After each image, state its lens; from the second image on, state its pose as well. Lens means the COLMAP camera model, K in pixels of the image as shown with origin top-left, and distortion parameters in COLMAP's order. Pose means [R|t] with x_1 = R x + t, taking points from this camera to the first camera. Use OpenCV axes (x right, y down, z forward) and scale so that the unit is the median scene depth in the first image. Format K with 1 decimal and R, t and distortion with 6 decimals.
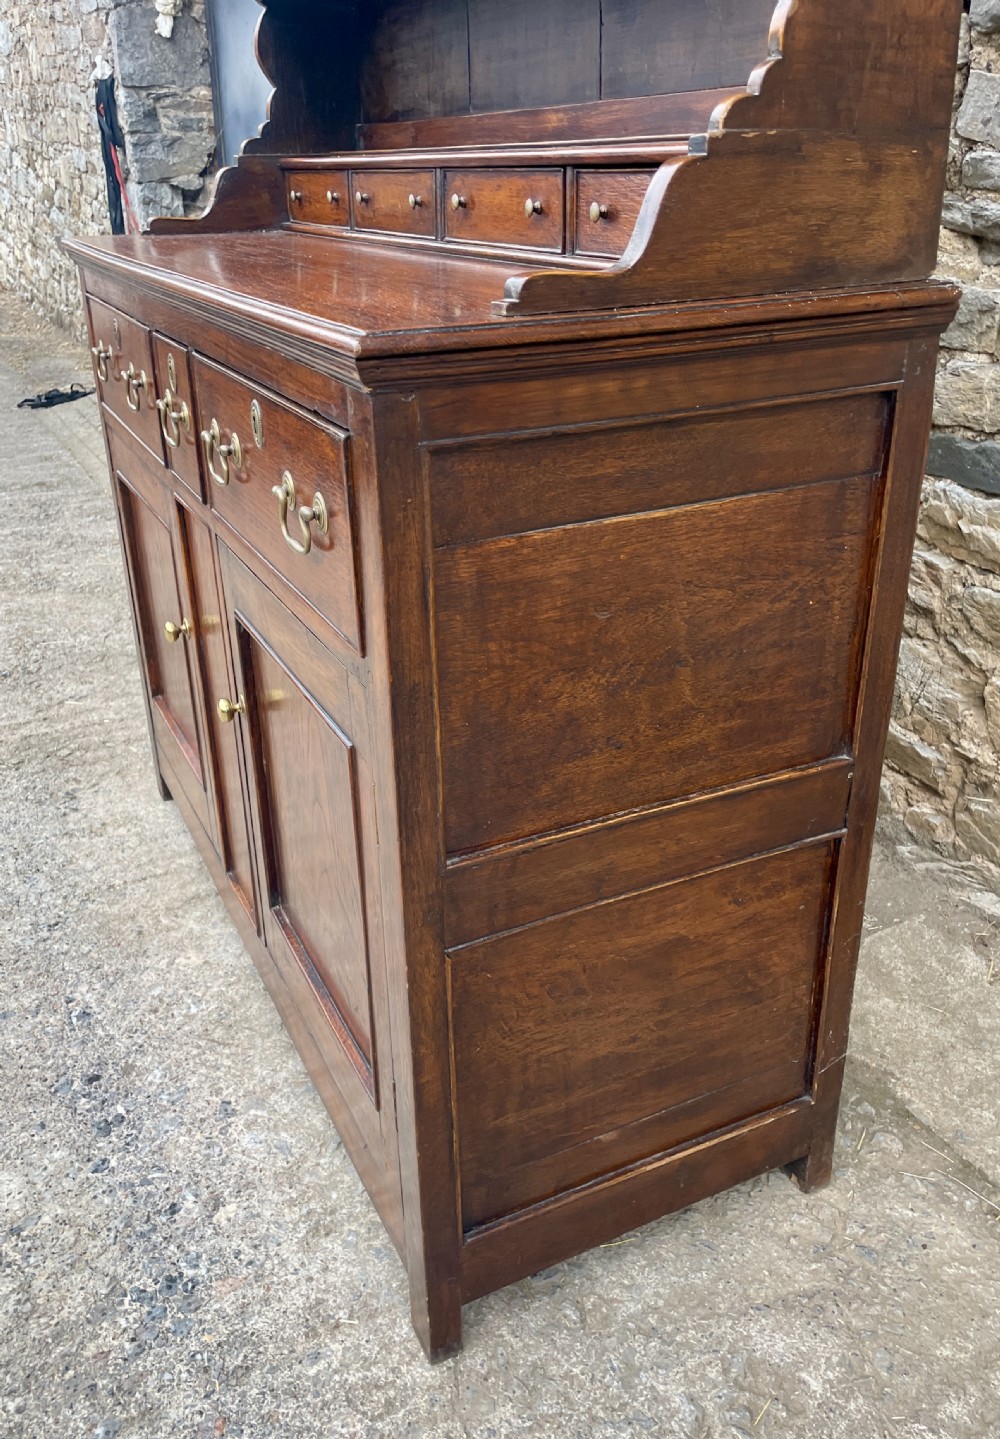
lens RADIAL K [[1177.9, 0, 497.5], [0, 1177.9, 702.3], [0, 0, 1]] dist [0.010819, -0.001616]
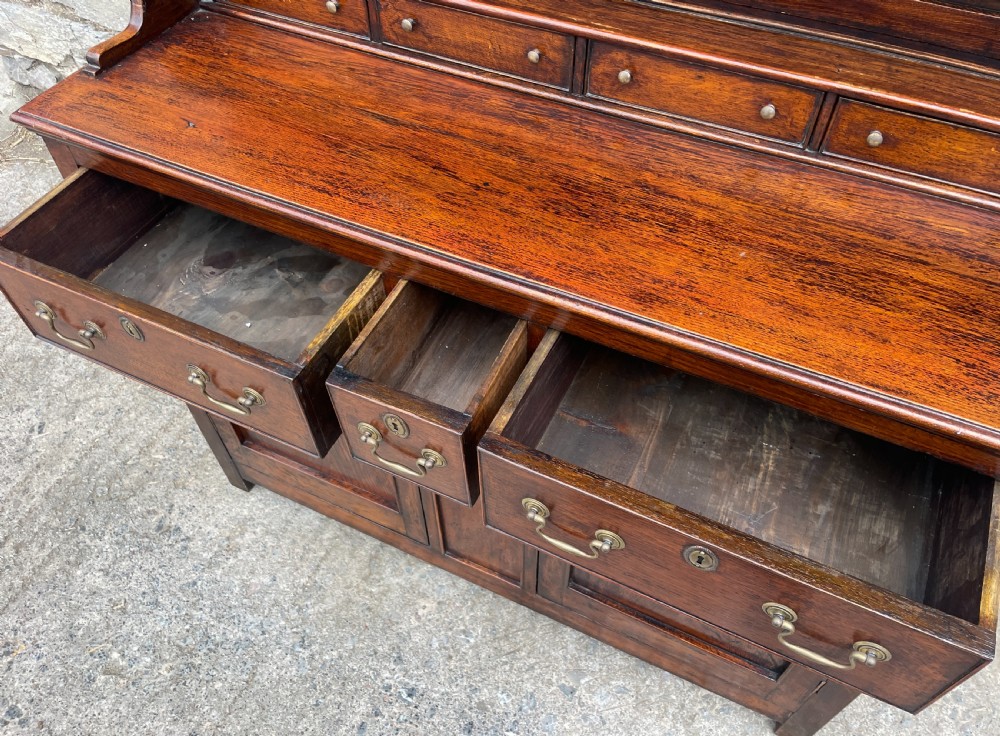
lens RADIAL K [[762.7, 0, 509.4], [0, 762.7, 376.0], [0, 0, 1]] dist [0.084003, -0.117813]
pose [[0.781082, -0.477186, 0.402746, -0.470109], [0.249710, 0.829866, 0.498966, -0.495772], [-0.572325, -0.289164, 0.767352, 0.355026]]
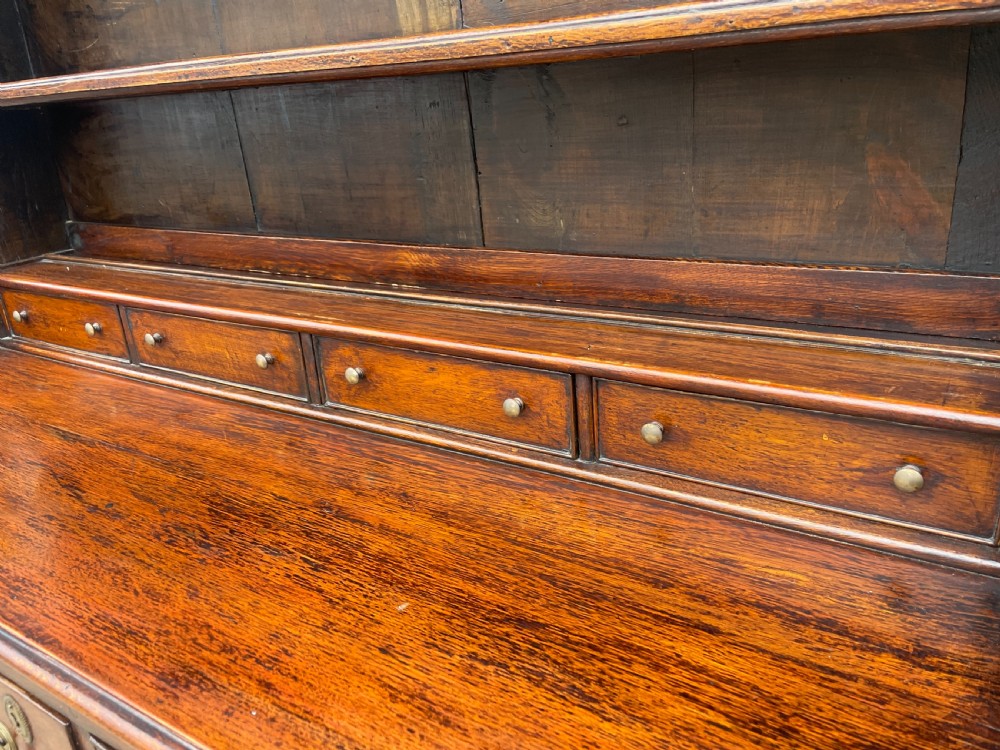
lens RADIAL K [[773.0, 0, 508.2], [0, 773.0, 361.3], [0, 0, 1]] dist [0.087799, -0.119766]
pose [[0.849760, -0.227565, 0.475523, -0.174132], [0.272353, 0.961835, -0.026400, -0.331812], [-0.451367, 0.151944, 0.879307, 0.385012]]
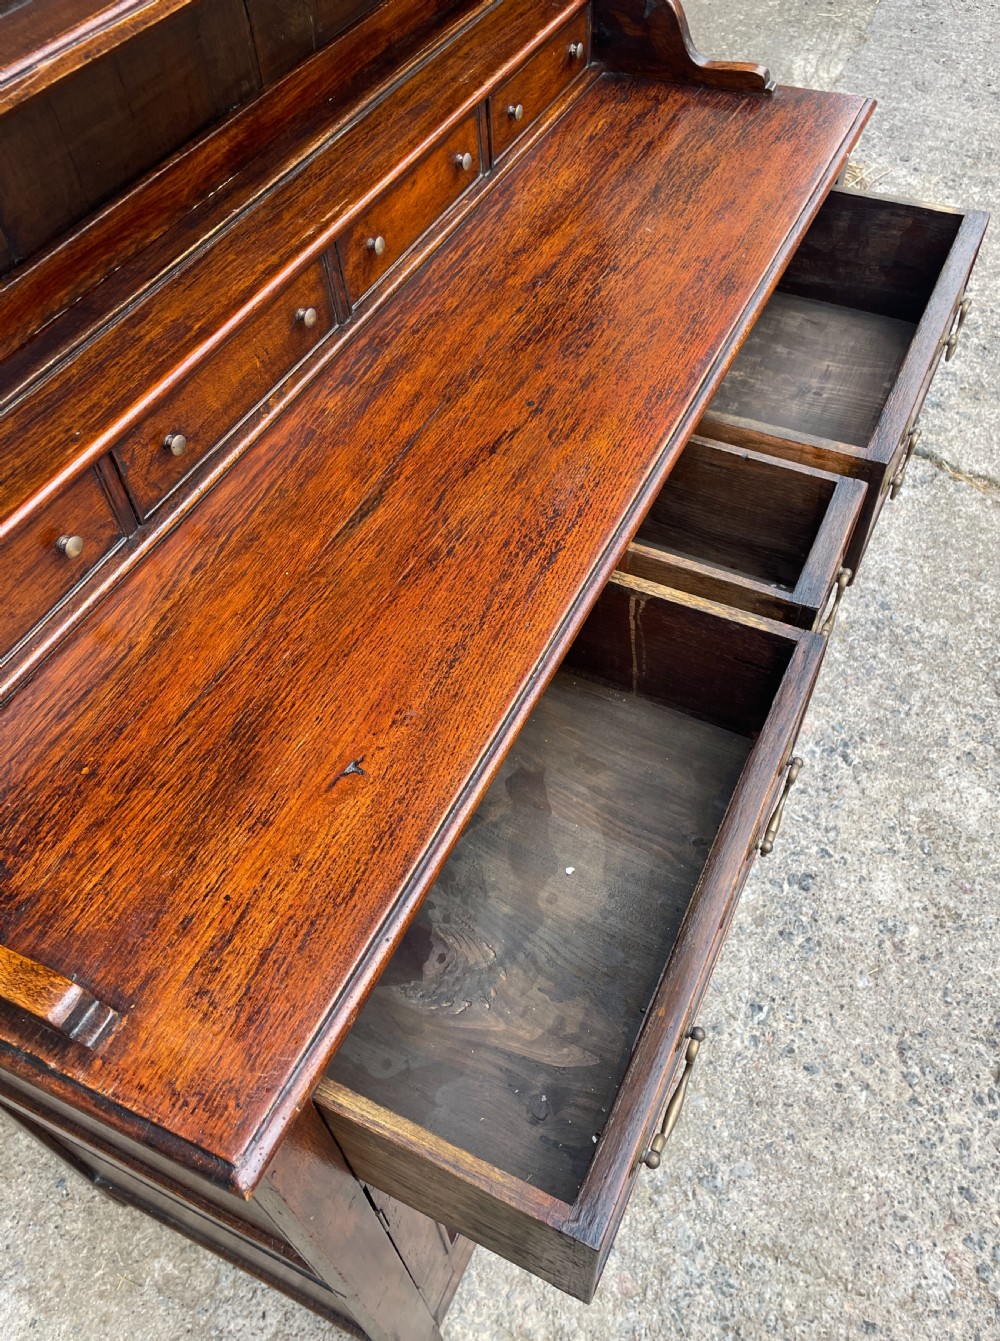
lens RADIAL K [[1067.7, 0, 516.5], [0, 1067.7, 652.2], [0, 0, 1]] dist [0.092154, -0.130189]
pose [[-0.624271, -0.572264, 0.531789, -0.574666], [0.365618, 0.387547, 0.846245, -0.792382], [-0.690369, 0.722718, -0.032705, 0.993541]]
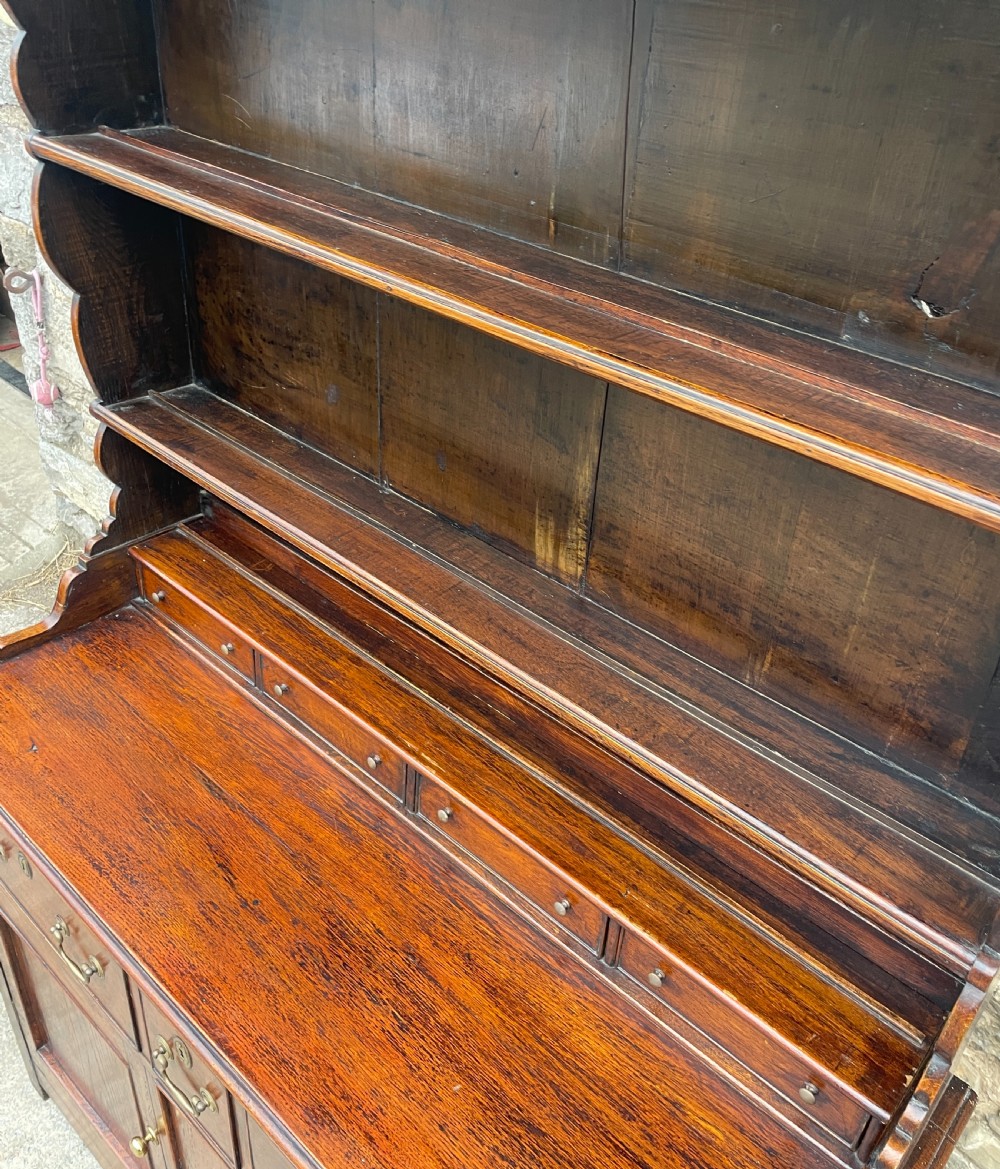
lens RADIAL K [[1018.2, 0, 513.9], [0, 1018.2, 506.3], [0, 0, 1]] dist [0.069543, -0.089046]
pose [[0.920849, -0.128693, 0.368070, -0.238869], [0.084641, 0.987429, 0.133490, -0.696855], [-0.380623, -0.091770, 0.920166, 0.128990]]
